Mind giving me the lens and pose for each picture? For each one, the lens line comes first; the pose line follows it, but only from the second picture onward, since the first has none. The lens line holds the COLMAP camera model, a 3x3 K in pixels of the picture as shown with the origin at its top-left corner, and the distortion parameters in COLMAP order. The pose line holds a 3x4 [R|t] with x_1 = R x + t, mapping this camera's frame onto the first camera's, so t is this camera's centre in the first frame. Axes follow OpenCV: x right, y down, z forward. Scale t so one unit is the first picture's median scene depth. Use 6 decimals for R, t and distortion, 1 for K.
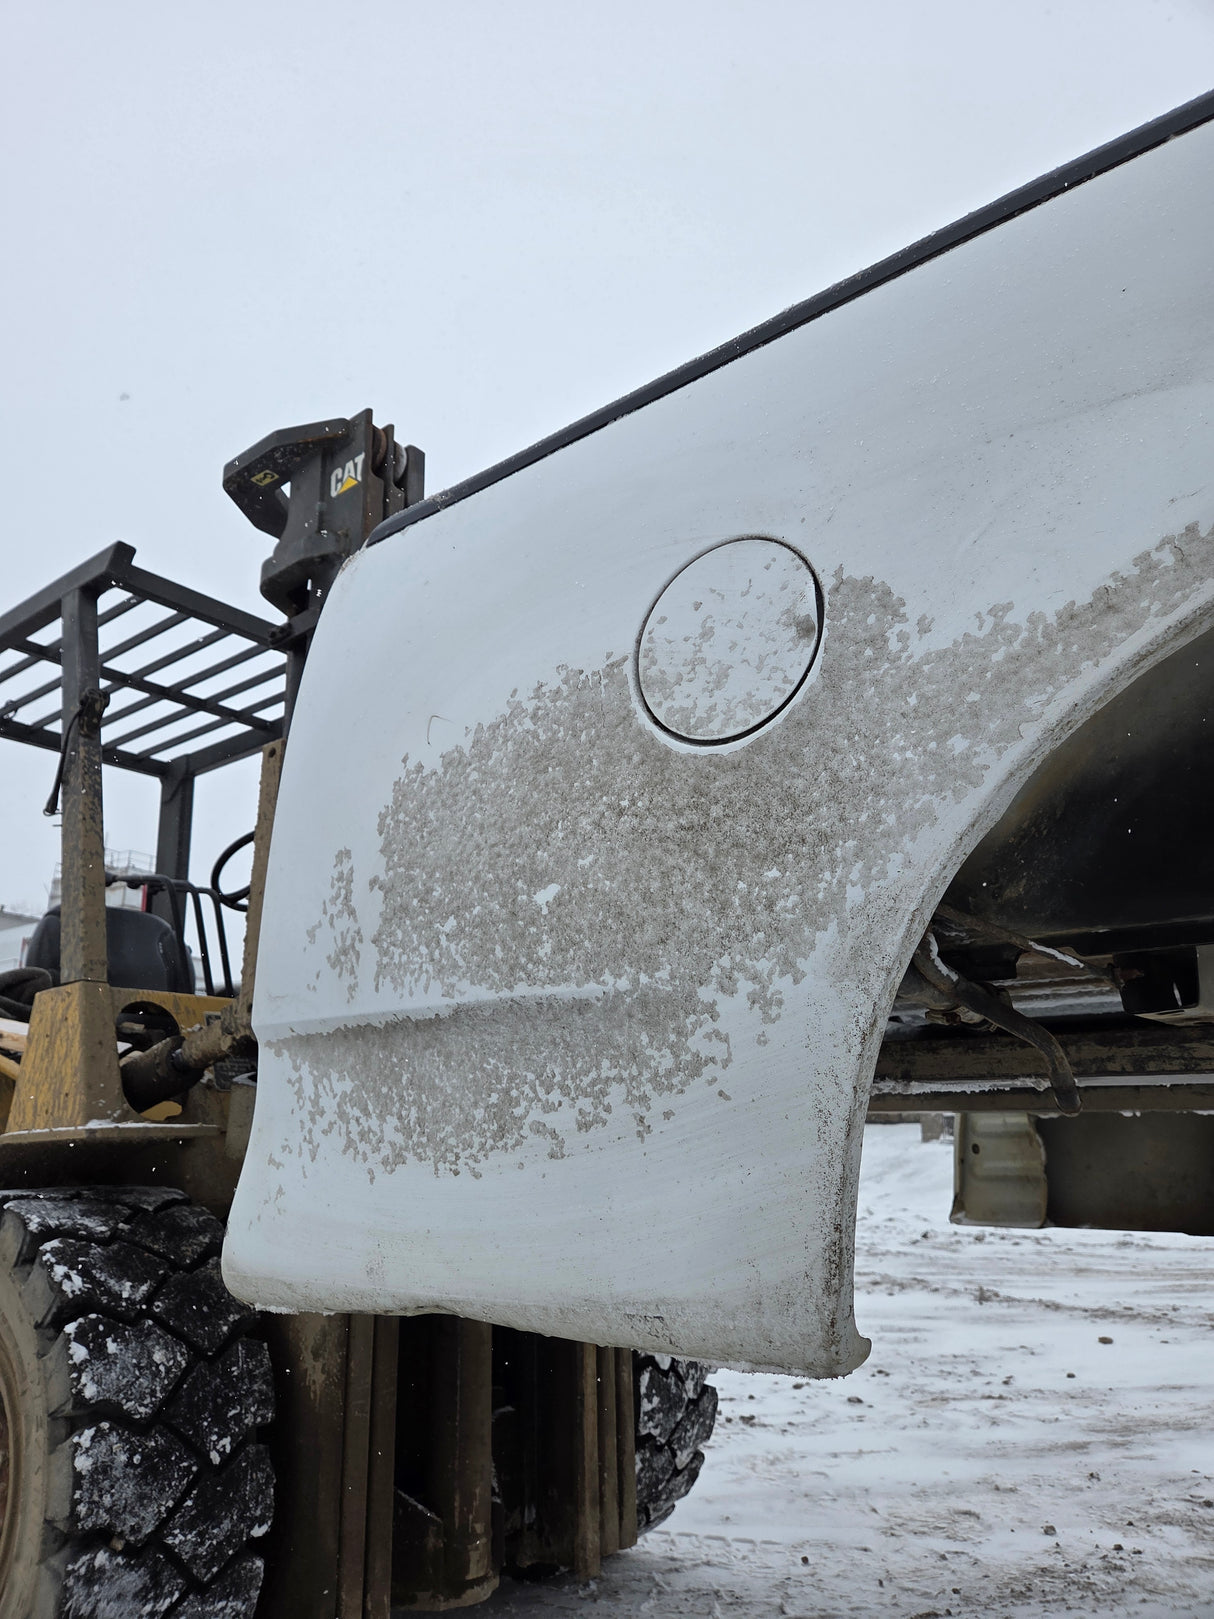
lens RADIAL K [[1080.6, 0, 583.8], [0, 1080.6, 787.4], [0, 0, 1]] dist [0.075660, -0.067368]
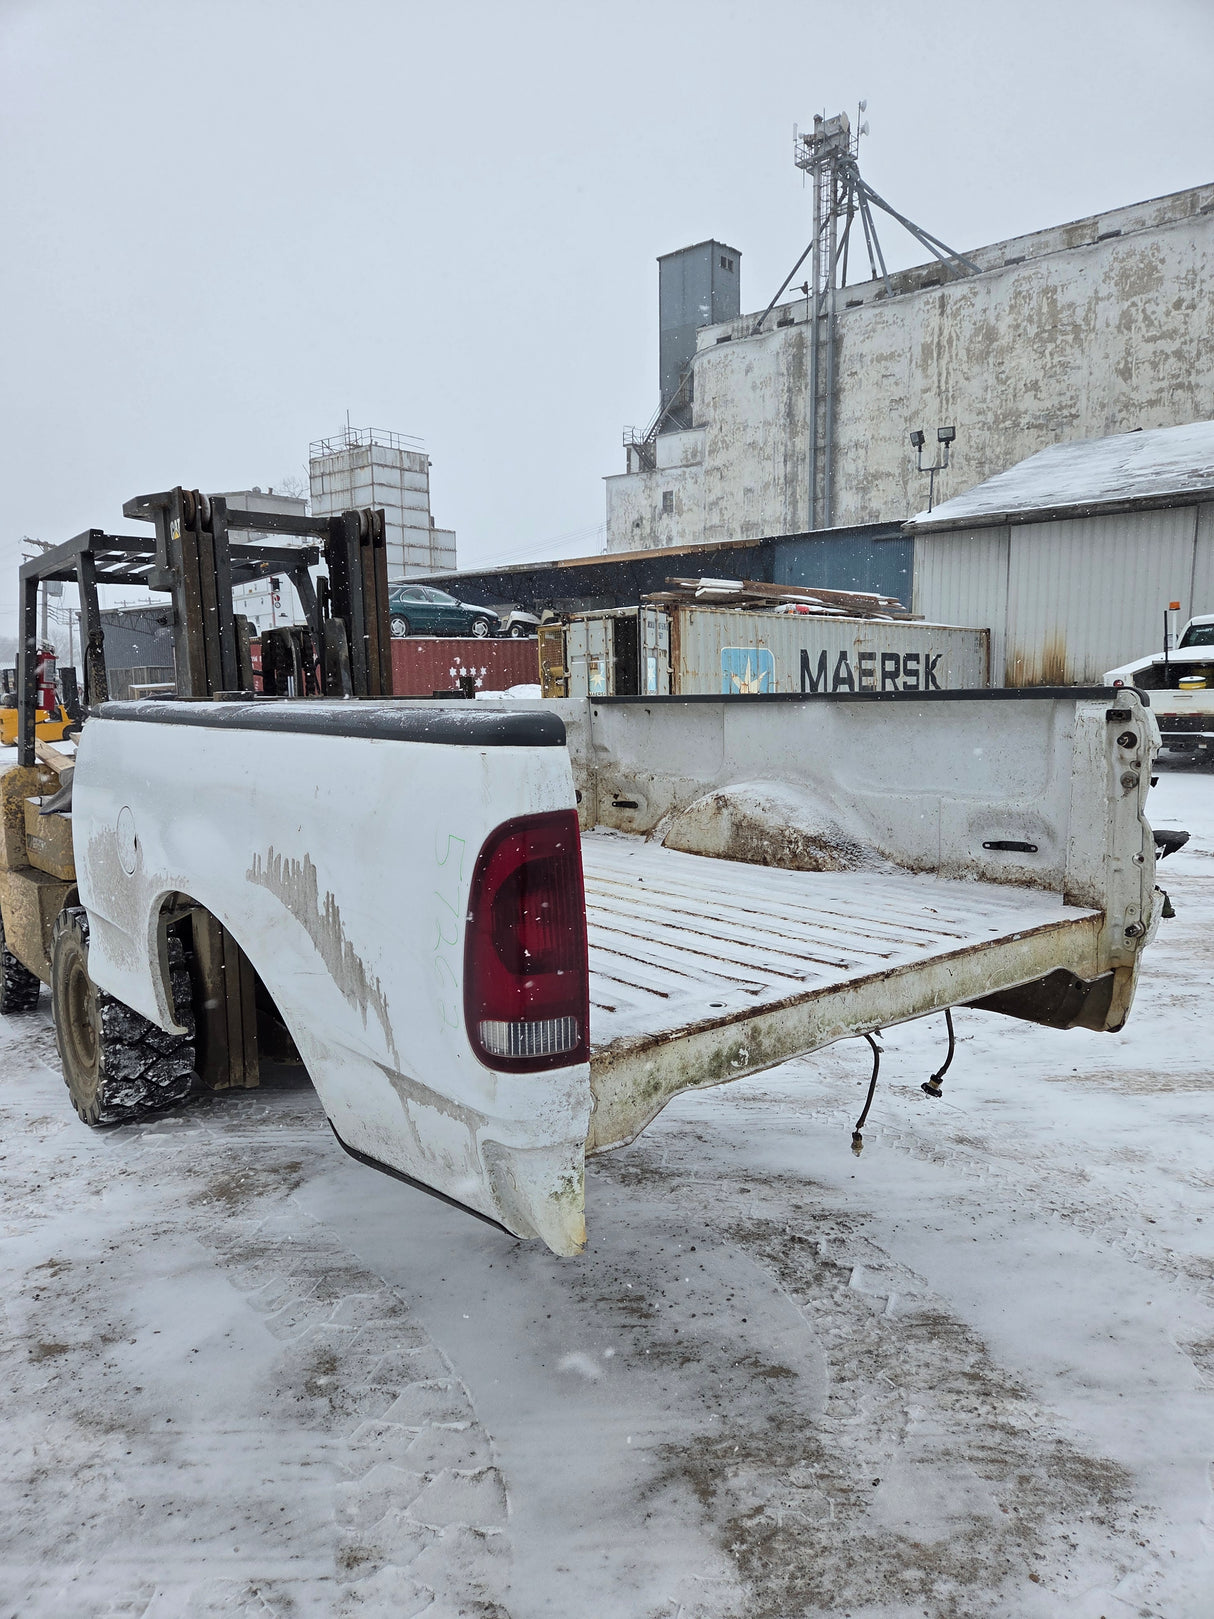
lens RADIAL K [[1080.6, 0, 587.4], [0, 1080.6, 793.7], [0, 0, 1]] dist [0.075660, -0.067368]
pose [[0.973779, 0.009879, -0.227280, 1.737785], [0.083221, 0.914340, 0.396304, -1.139700], [0.211726, -0.404827, 0.889543, -1.225976]]
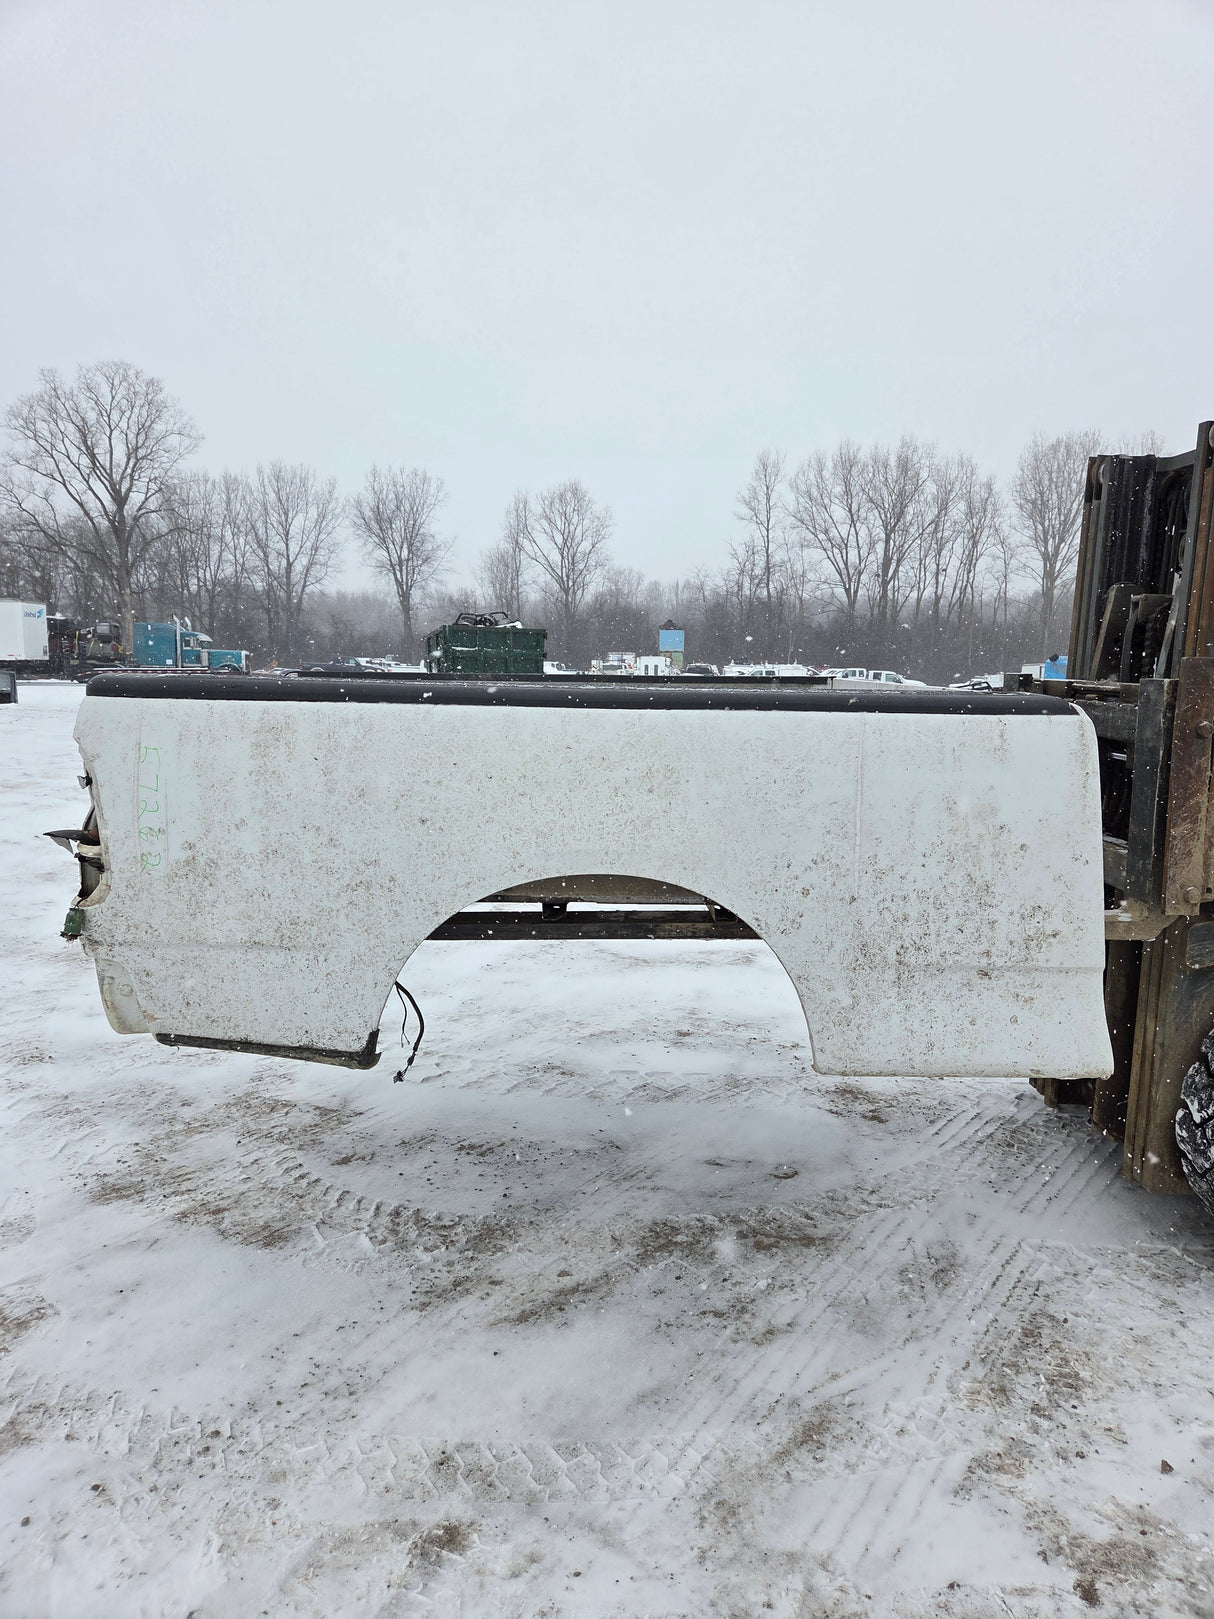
lens RADIAL K [[1080.6, 0, 602.8], [0, 1080.6, 789.8], [0, 0, 1]] dist [0.075660, -0.067368]
pose [[-0.750987, 0.070658, -0.656526, 3.066934], [0.191324, 0.974892, -0.113931, 0.375631], [0.631992, -0.211170, -0.745650, 3.511147]]
